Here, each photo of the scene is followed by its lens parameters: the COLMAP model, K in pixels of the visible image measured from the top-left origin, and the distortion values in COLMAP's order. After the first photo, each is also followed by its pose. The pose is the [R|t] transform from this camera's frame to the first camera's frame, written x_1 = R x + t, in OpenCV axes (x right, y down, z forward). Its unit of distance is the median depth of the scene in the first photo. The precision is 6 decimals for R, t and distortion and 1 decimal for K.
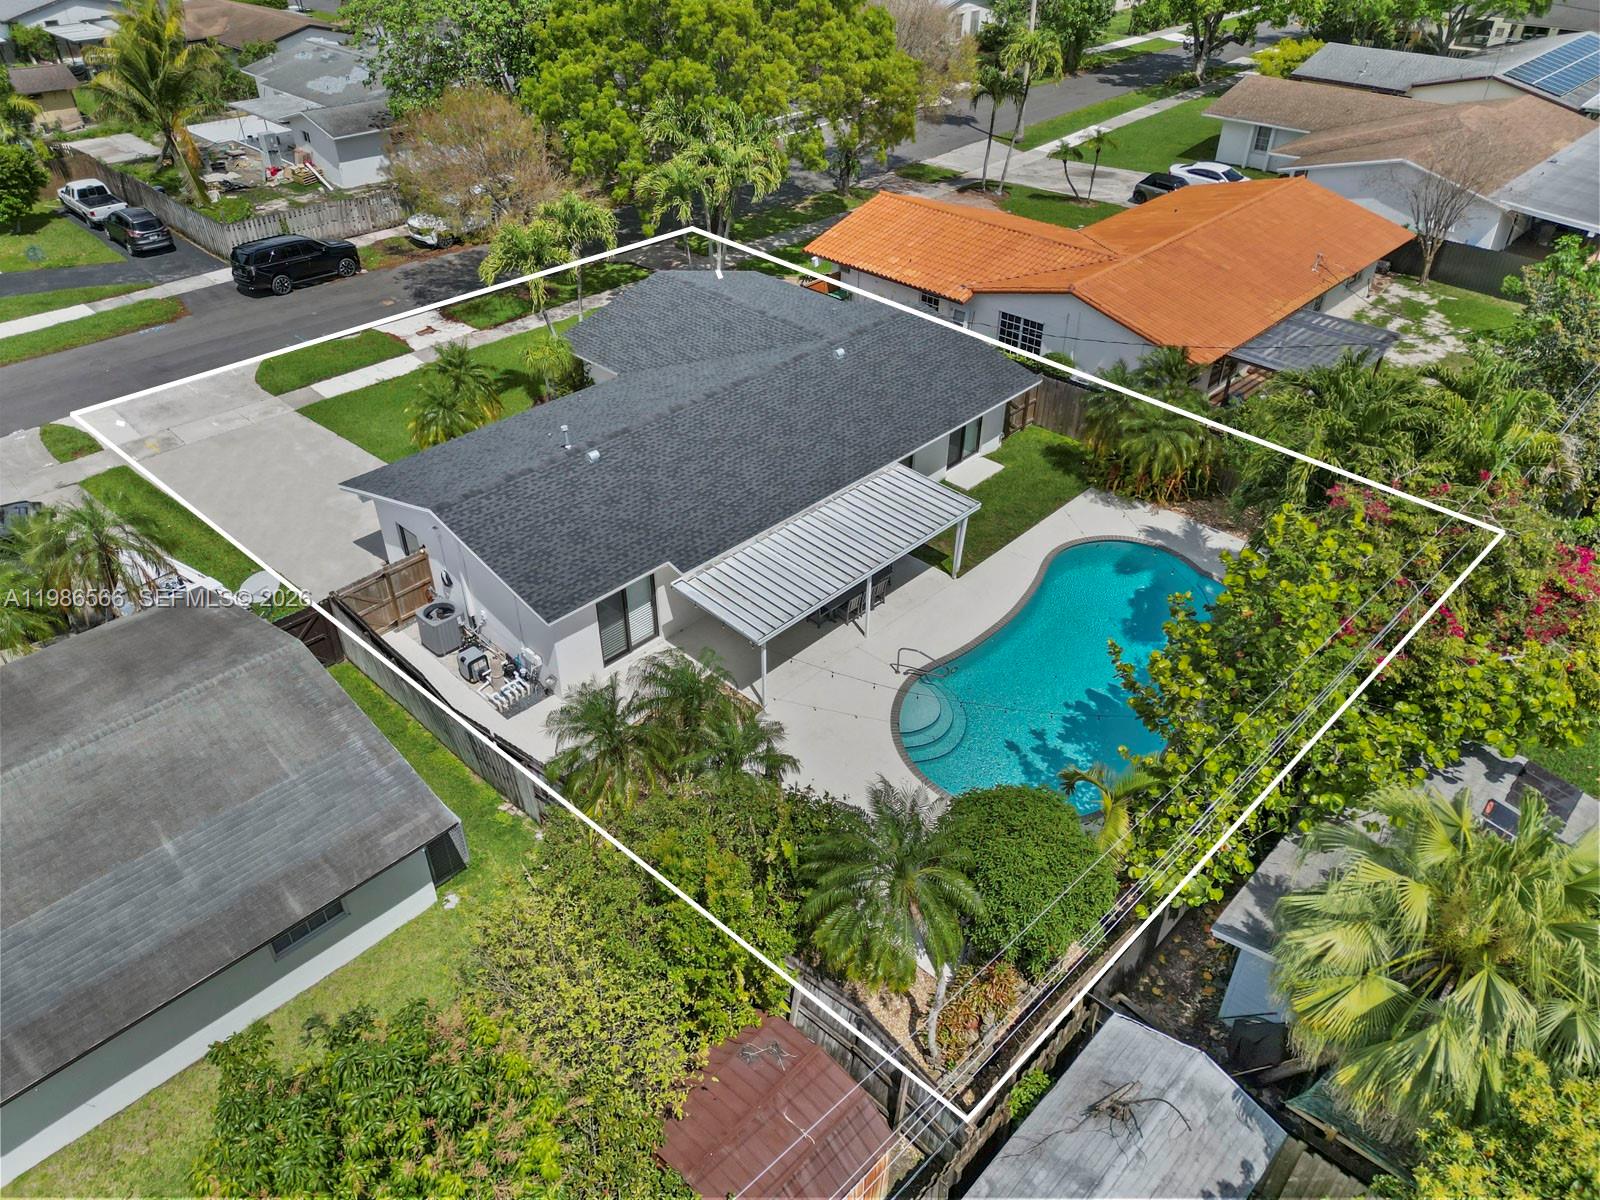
lens RADIAL K [[1096.2, 0, 800.0], [0, 1096.2, 600.0], [0, 0, 1]] dist [0.060942, -0.054056]
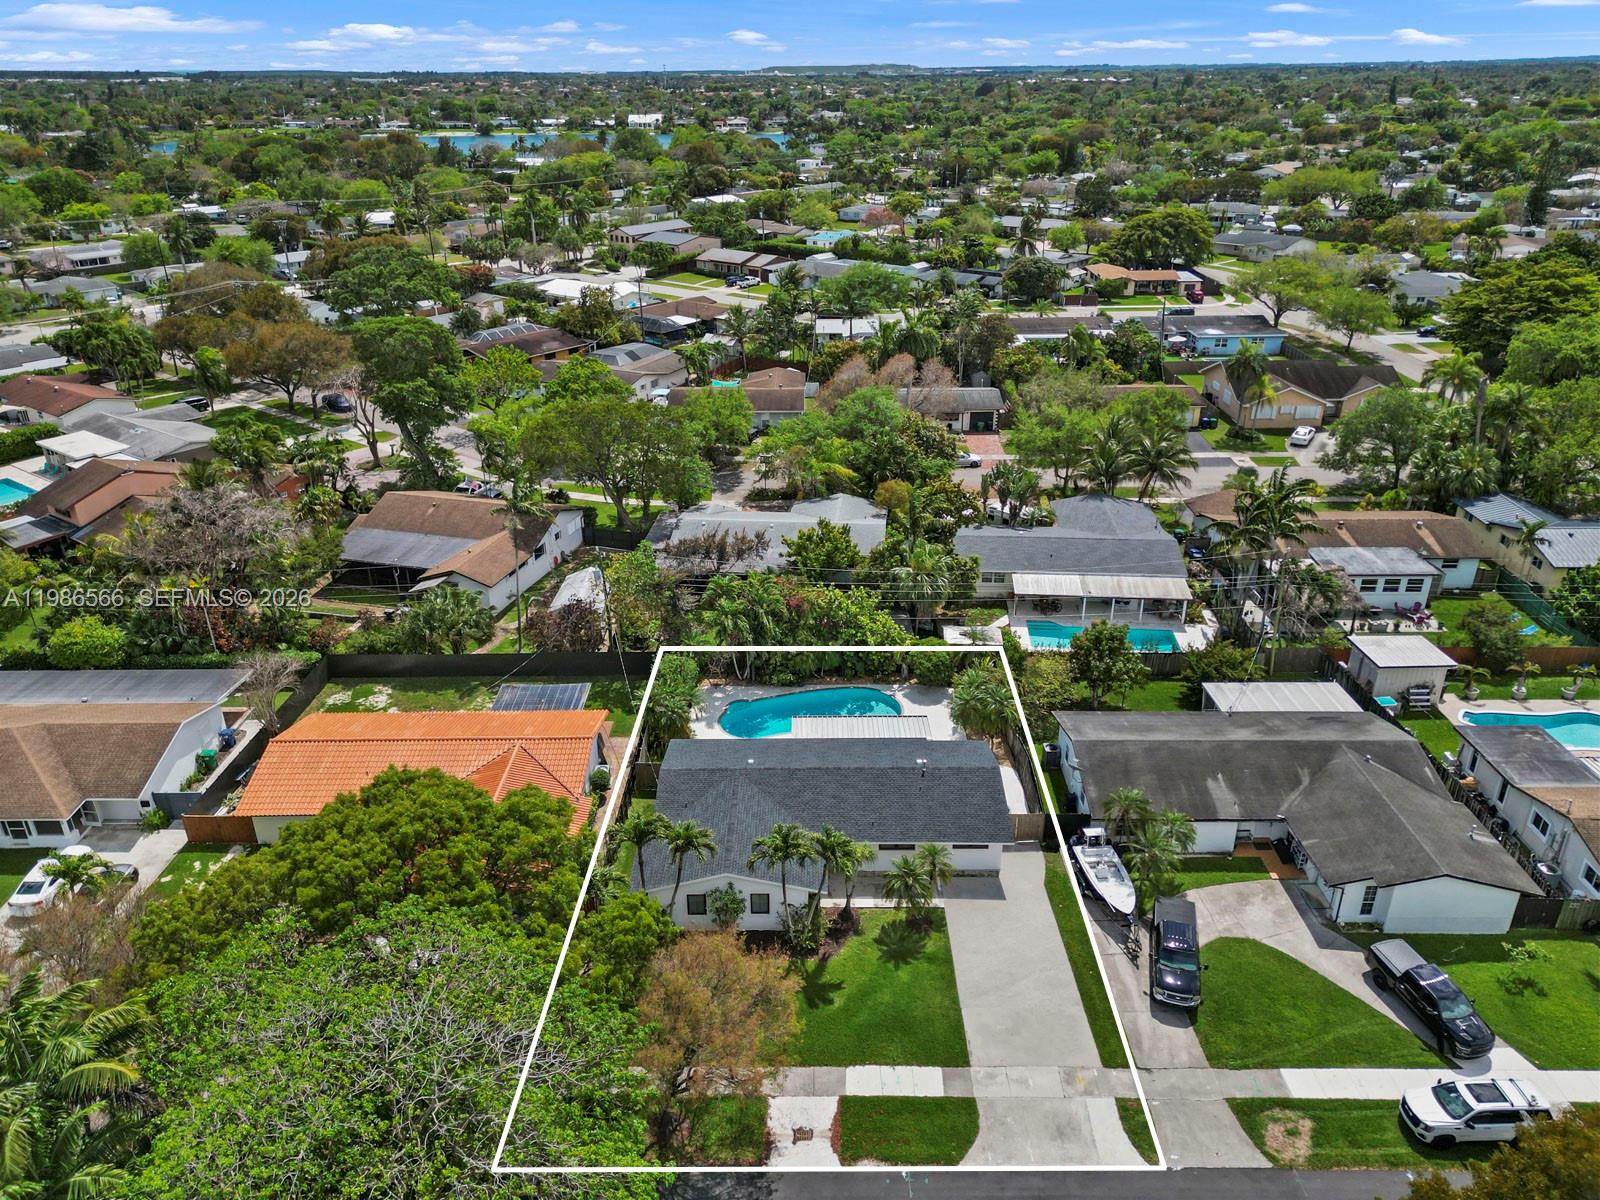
lens RADIAL K [[1096.2, 0, 800.0], [0, 1096.2, 600.0], [0, 0, 1]] dist [0.060942, -0.054056]
pose [[-0.687730, -0.321975, 0.650660, -0.941923], [0.429422, 0.542230, 0.722207, -1.384160], [-0.585340, 0.776092, -0.234645, 0.989944]]
